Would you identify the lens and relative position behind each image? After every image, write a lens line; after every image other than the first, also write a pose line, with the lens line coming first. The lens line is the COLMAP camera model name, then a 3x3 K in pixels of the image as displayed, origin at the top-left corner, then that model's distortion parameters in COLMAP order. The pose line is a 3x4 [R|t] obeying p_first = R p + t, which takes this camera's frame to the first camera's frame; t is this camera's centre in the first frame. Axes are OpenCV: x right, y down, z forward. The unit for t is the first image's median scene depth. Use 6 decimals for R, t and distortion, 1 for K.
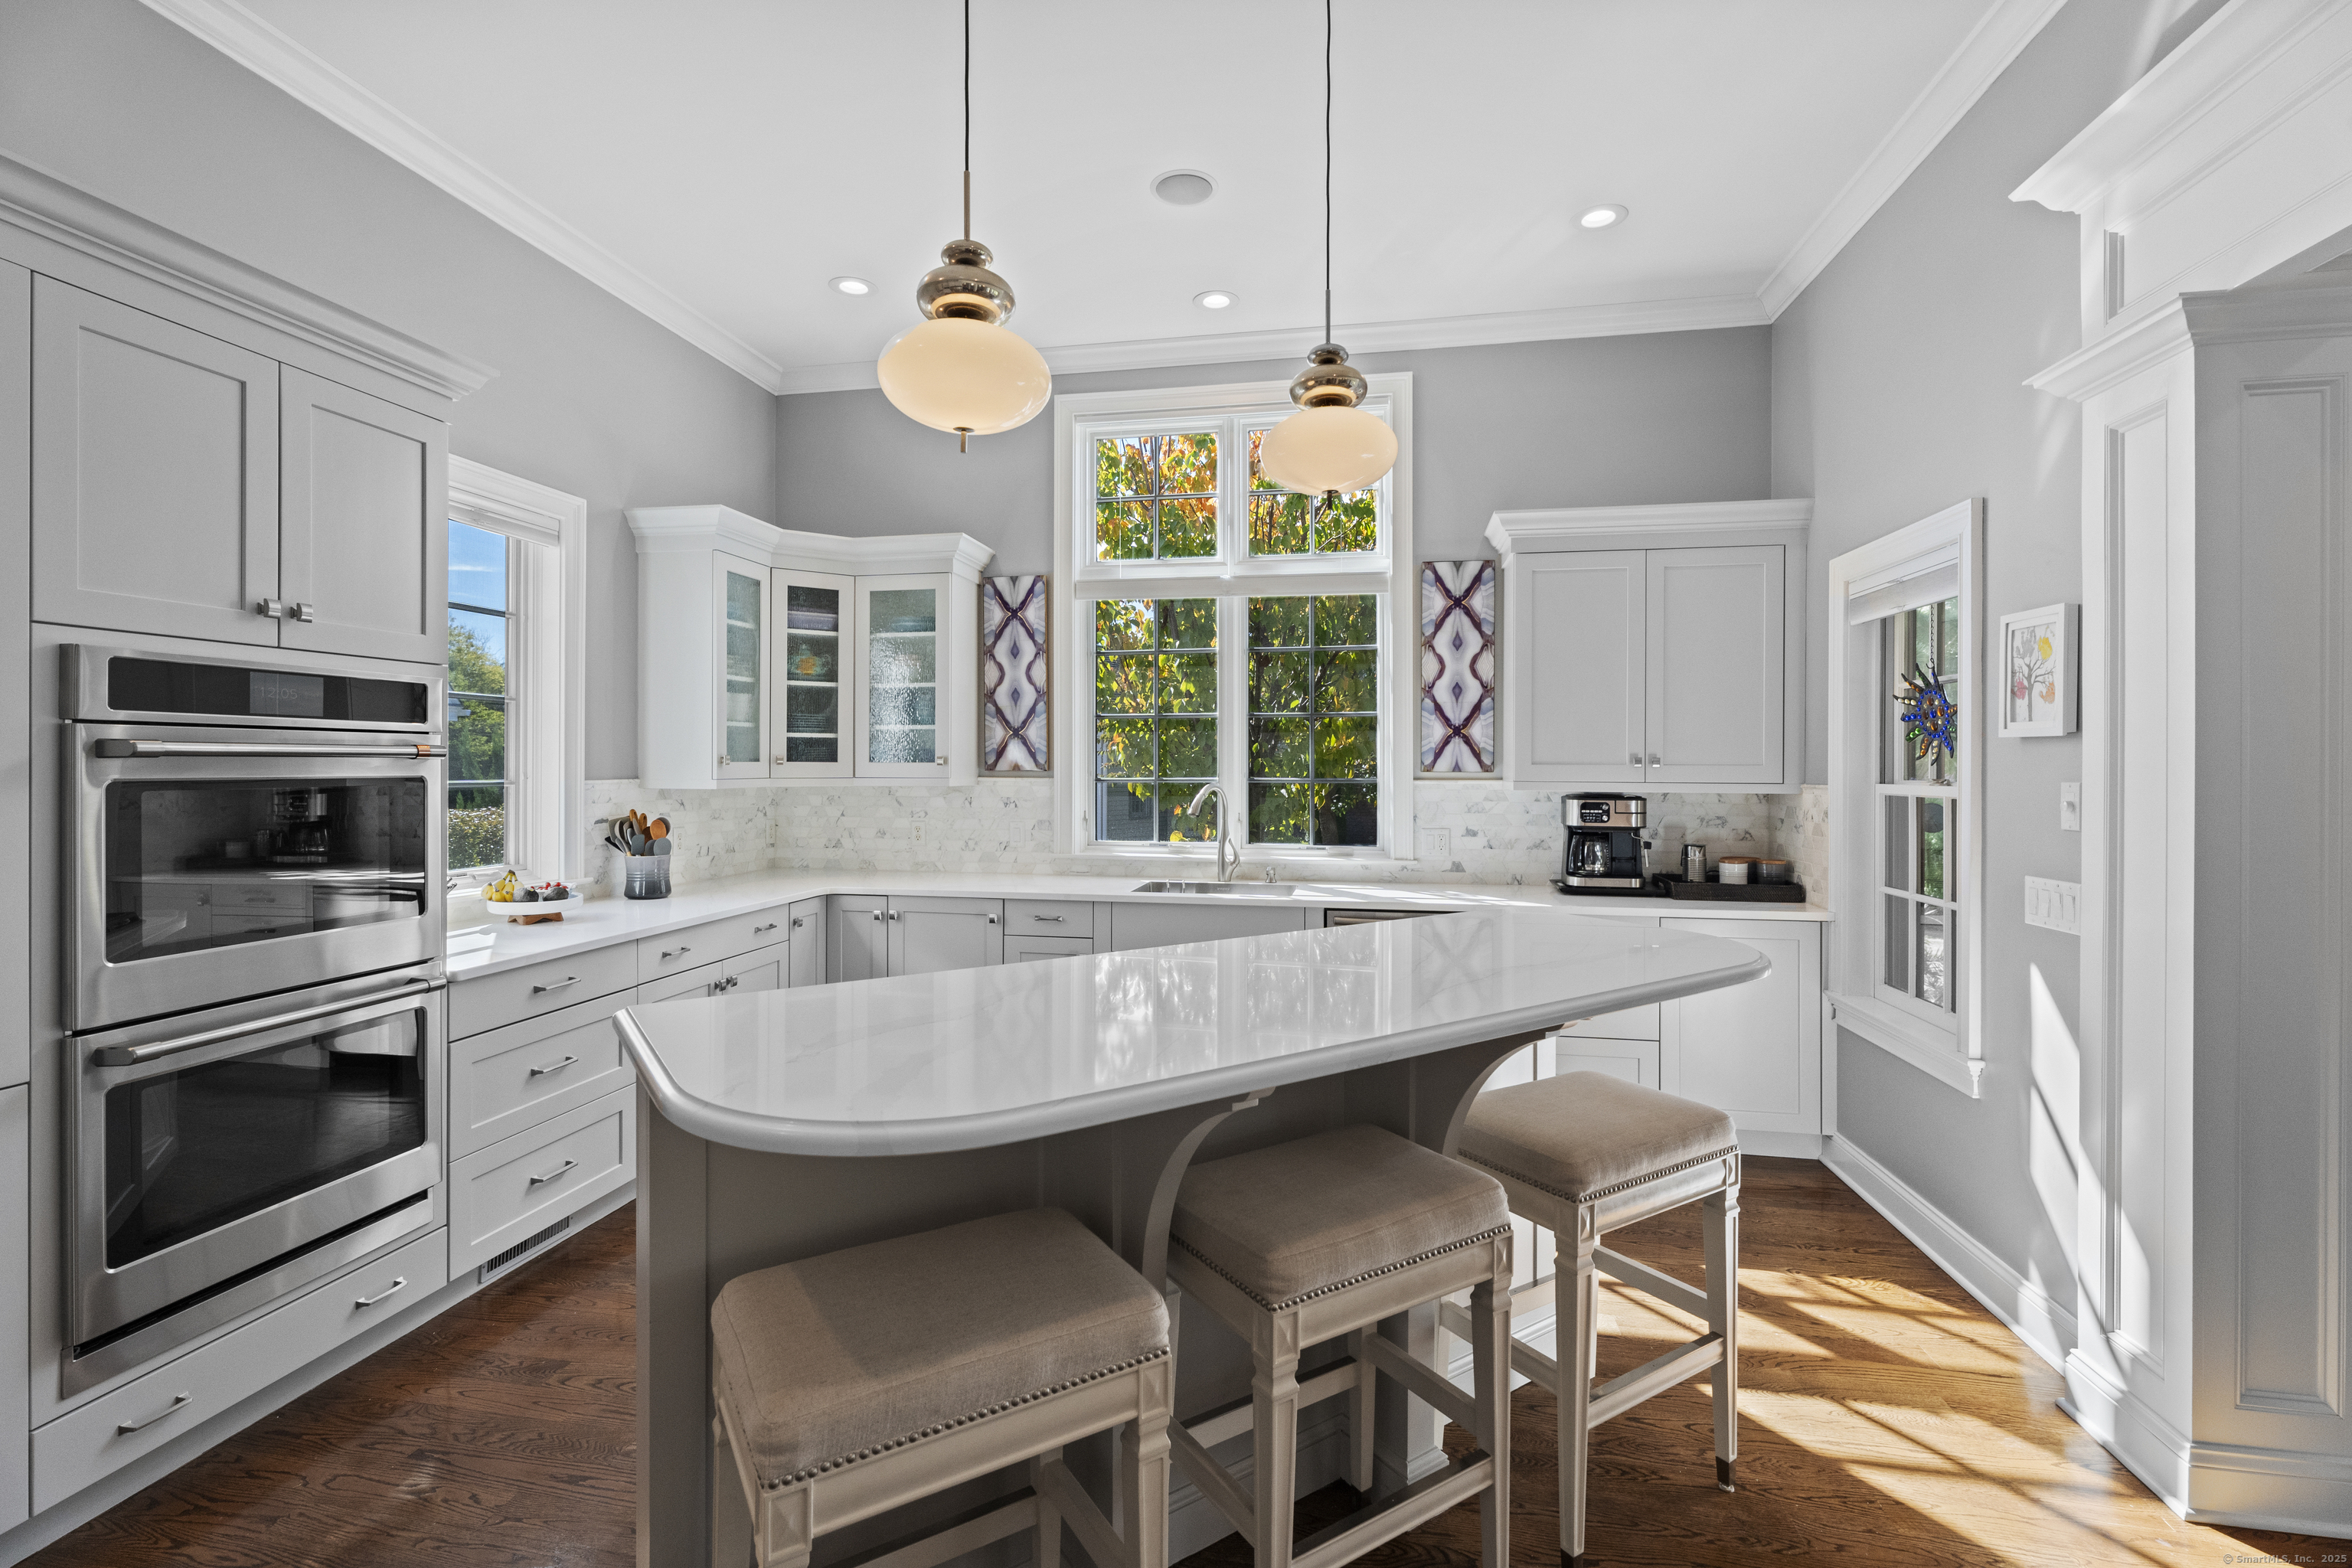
lens RADIAL K [[1068.1, 0, 1186.8], [0, 1068.1, 780.8], [0, 0, 1]] dist [-0.009341, -0.000123]
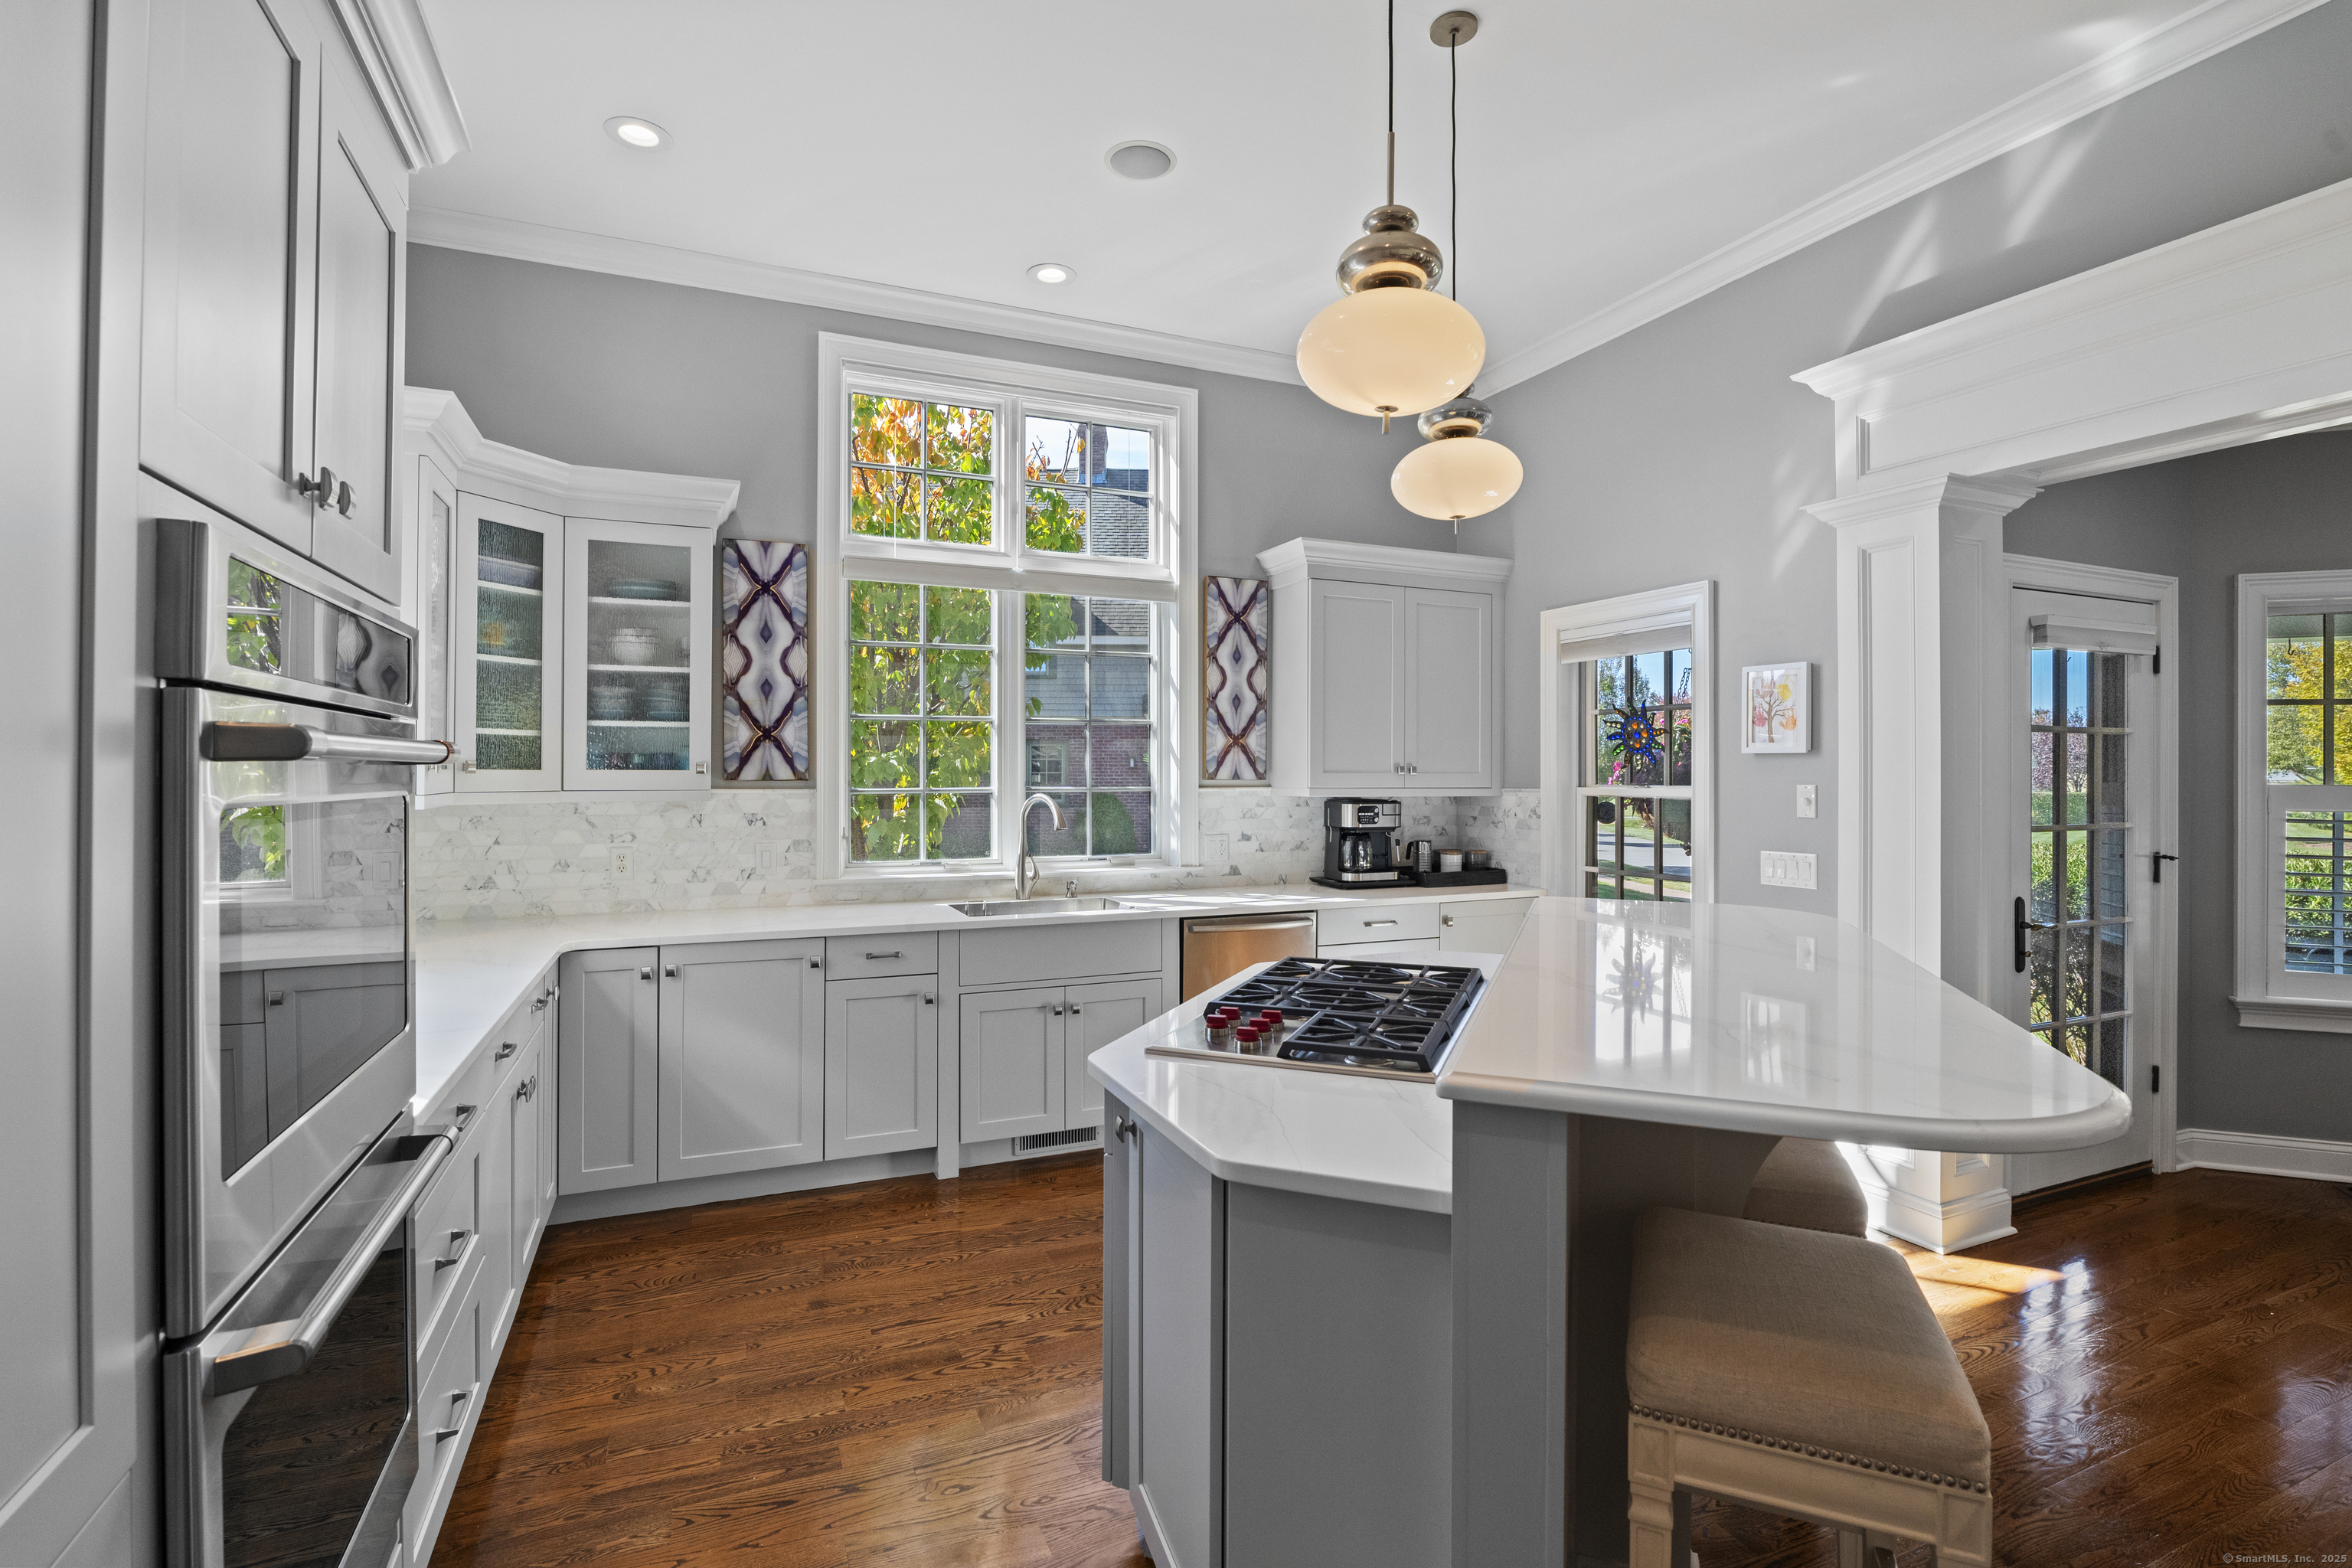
lens RADIAL K [[1144.7, 0, 1182.2], [0, 1144.7, 781.4], [0, 0, 1]] dist [0.012666, 0.000313]
pose [[0.816097, -0.005583, 0.577887, -0.439957], [0.008887, 0.999956, -0.002889, -0.003631], [-0.577846, 0.007494, 0.816111, 0.113993]]
